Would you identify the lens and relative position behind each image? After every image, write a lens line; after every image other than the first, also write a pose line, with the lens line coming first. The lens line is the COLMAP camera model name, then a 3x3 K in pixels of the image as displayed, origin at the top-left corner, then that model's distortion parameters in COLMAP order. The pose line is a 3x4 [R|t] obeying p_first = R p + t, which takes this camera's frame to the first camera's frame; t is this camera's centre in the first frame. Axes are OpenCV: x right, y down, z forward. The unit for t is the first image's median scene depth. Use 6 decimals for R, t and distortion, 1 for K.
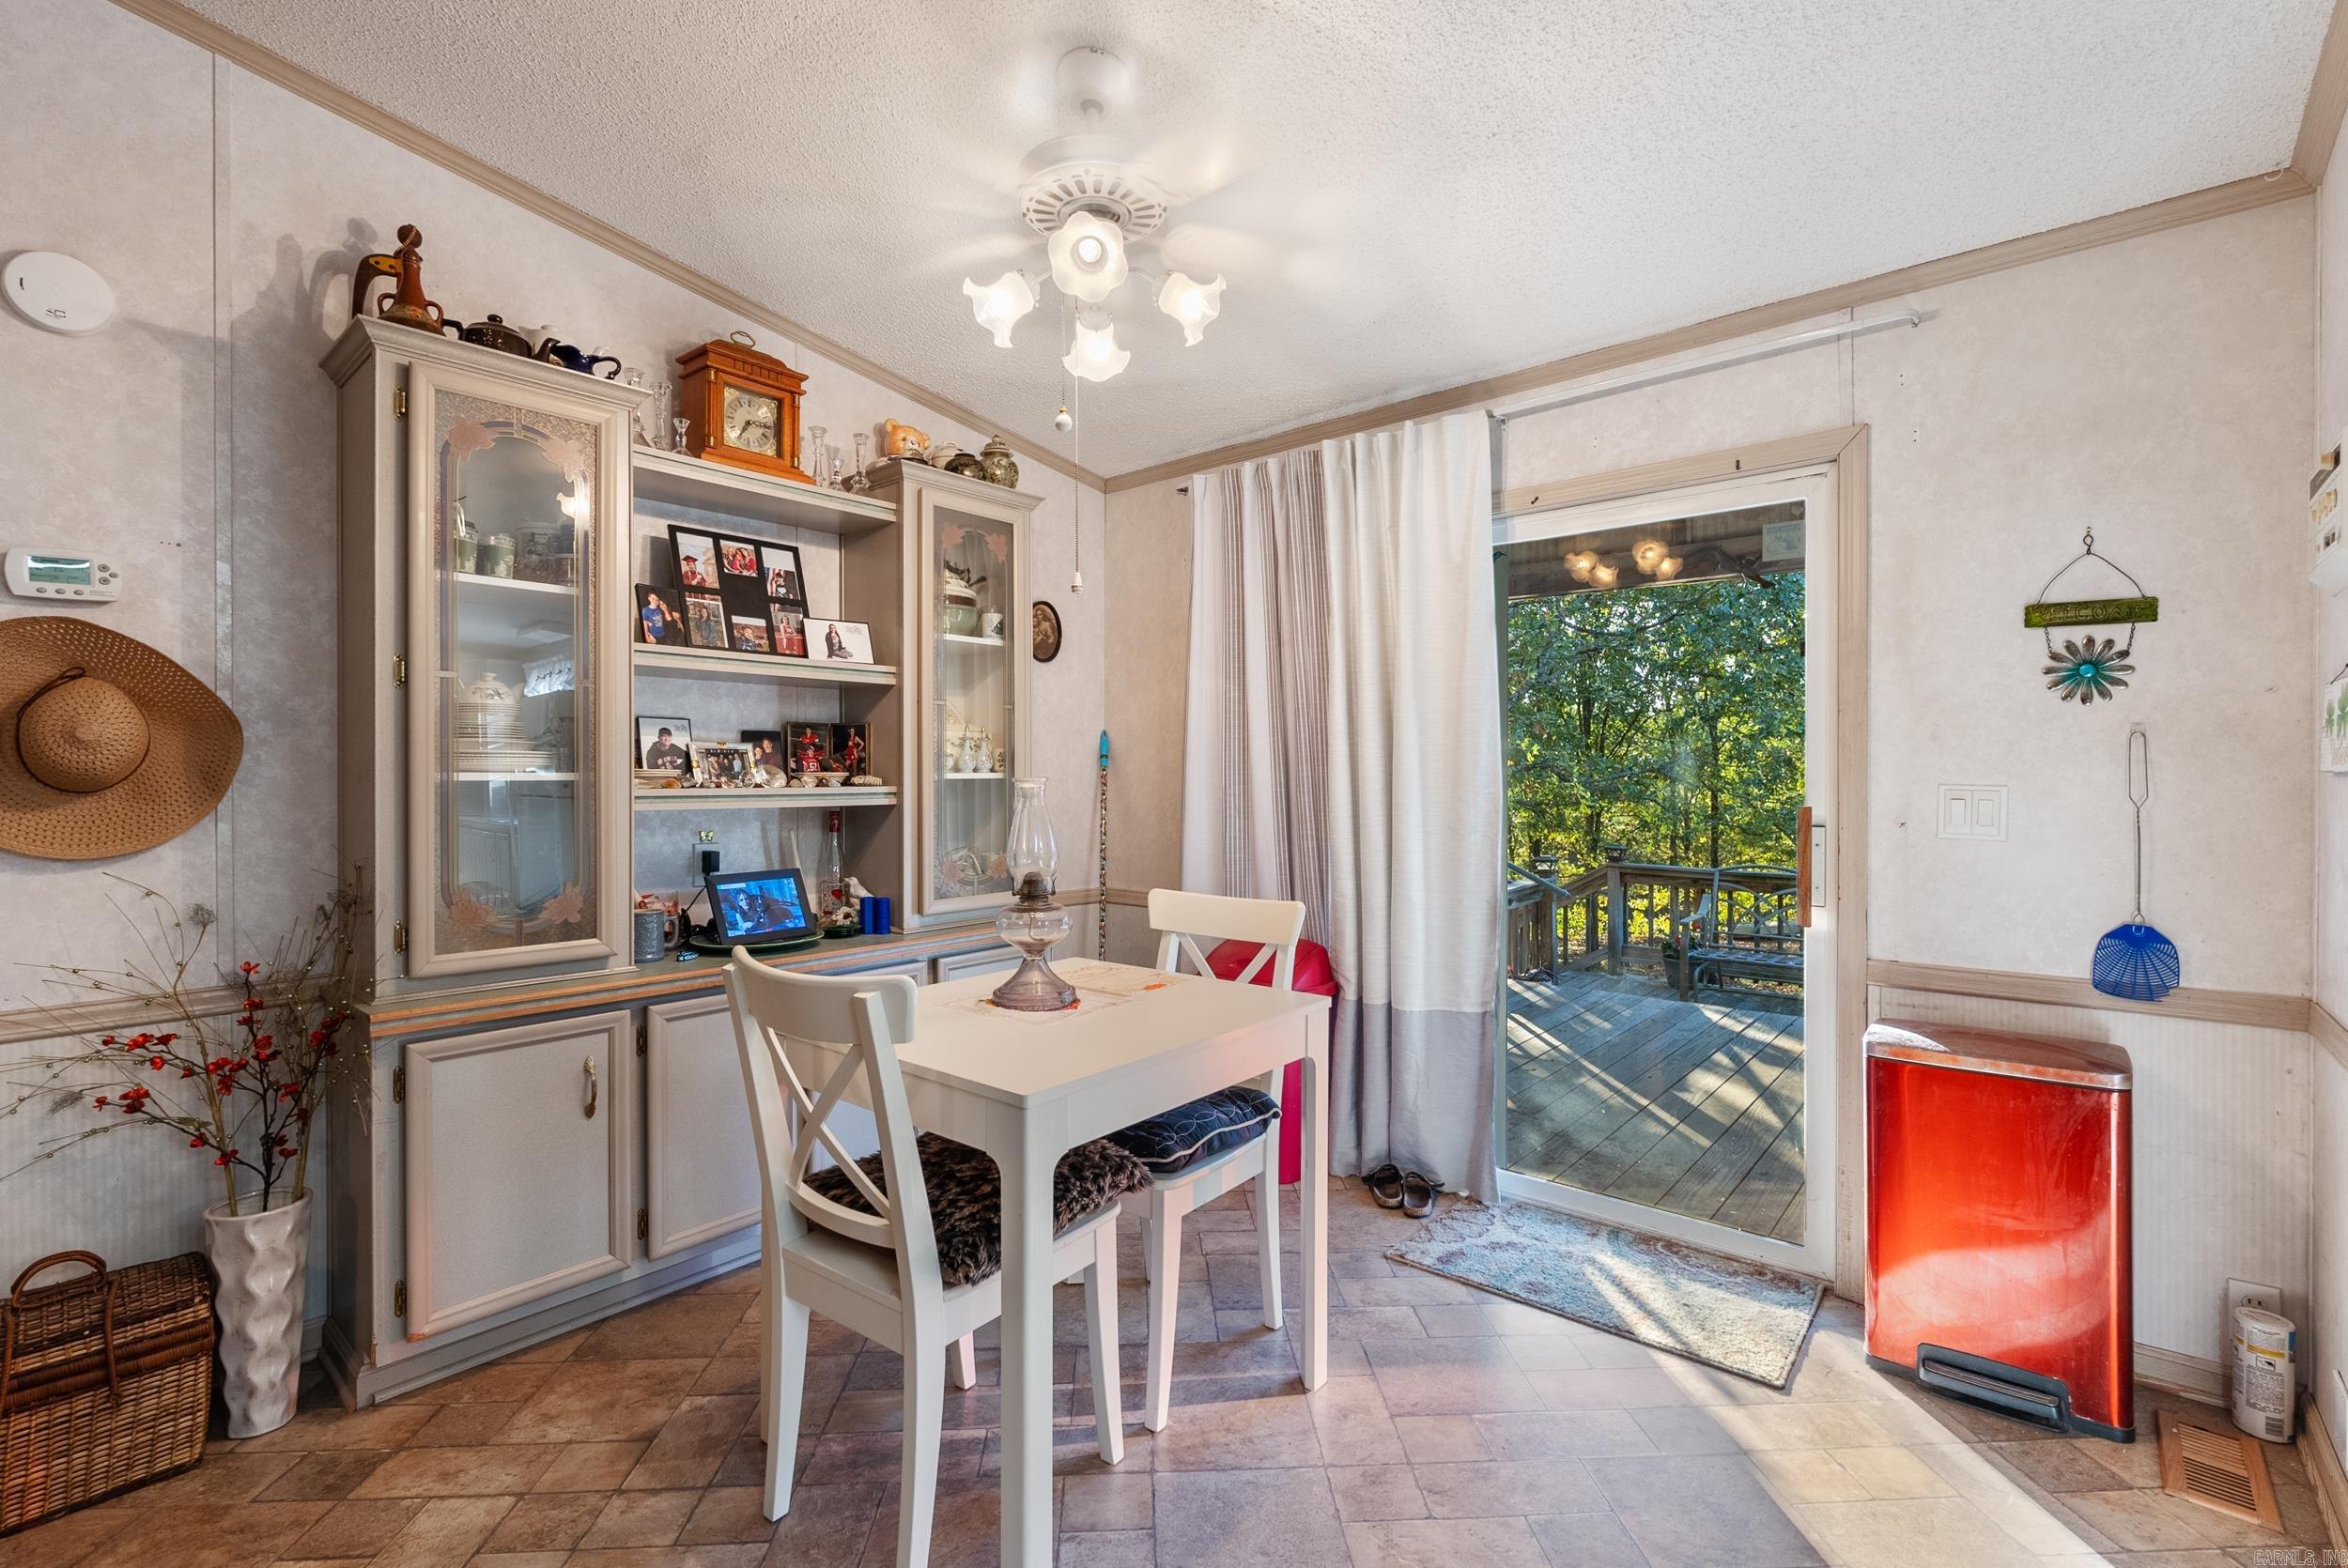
lens RADIAL K [[1036.5, 0, 1186.1], [0, 1036.5, 773.2], [0, 0, 1]] dist [-0.003640, -0.000509]
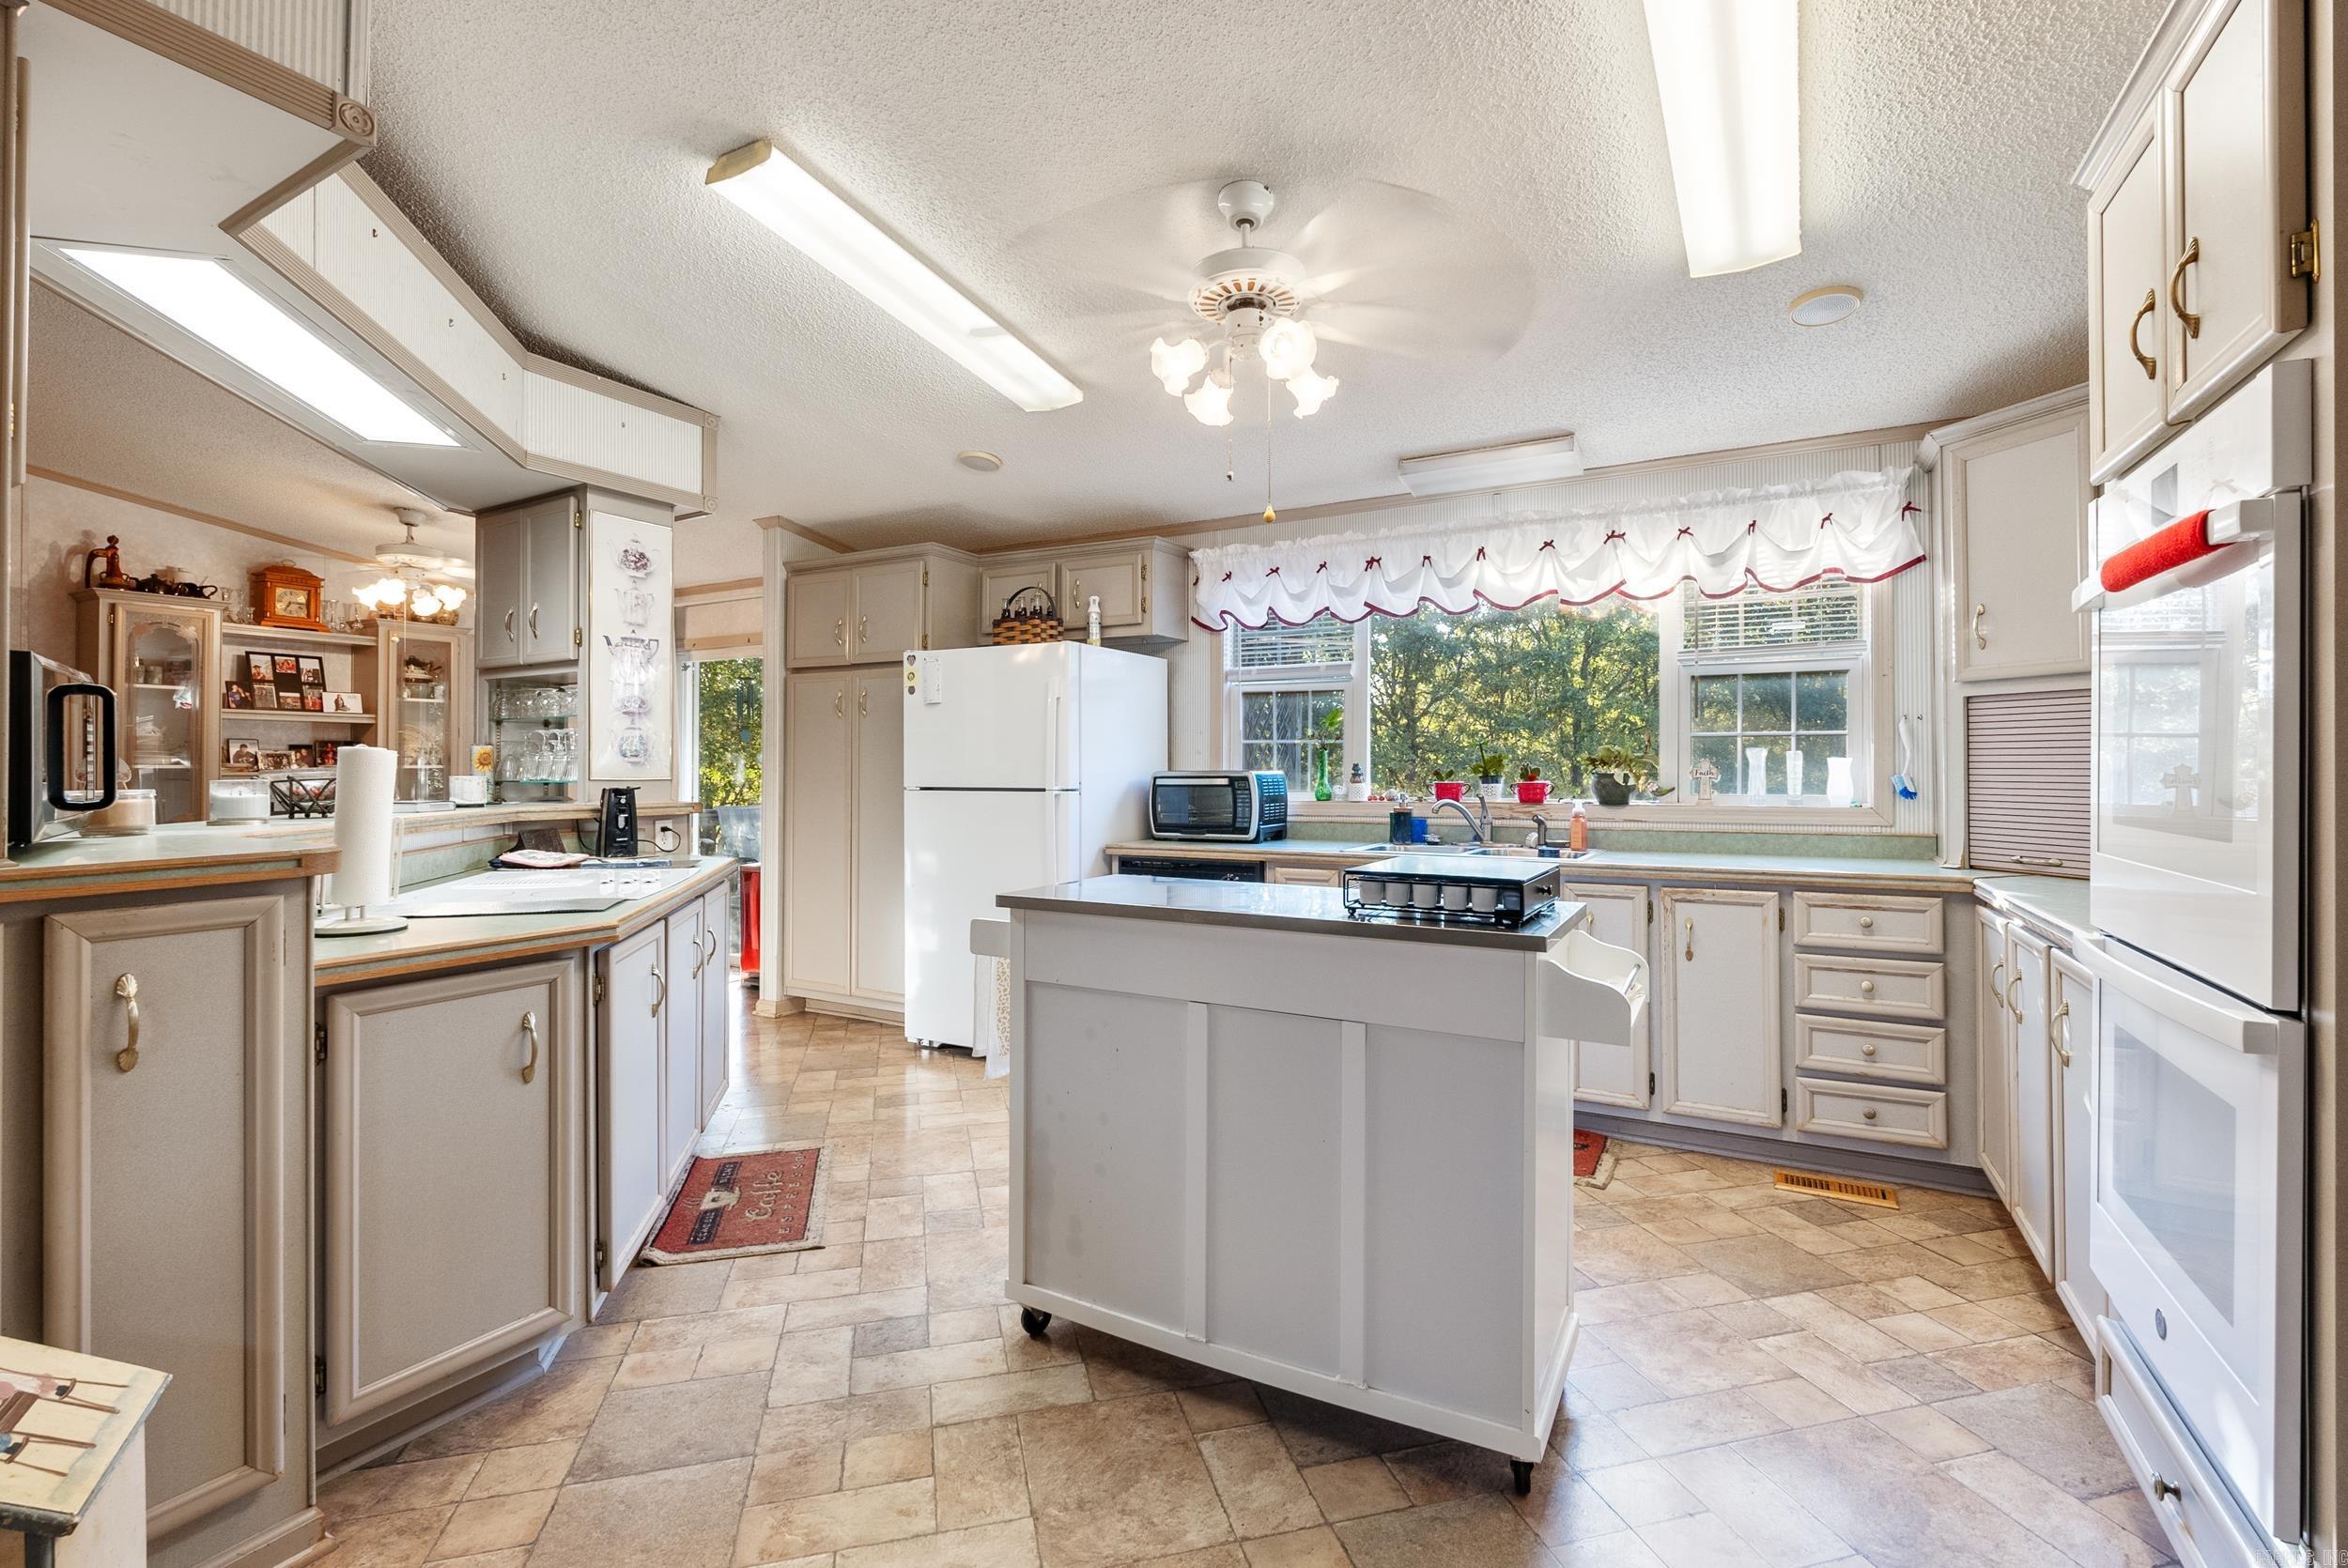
lens RADIAL K [[1036.5, 0, 1173.3], [0, 1036.5, 762.2], [0, 0, 1]] dist [-0.003640, -0.000509]
pose [[0.980487, 0.007548, 0.196439, 0.982643], [-0.007094, 0.999970, -0.003012, -0.013535], [-0.196455, 0.001560, 0.980512, -1.504910]]
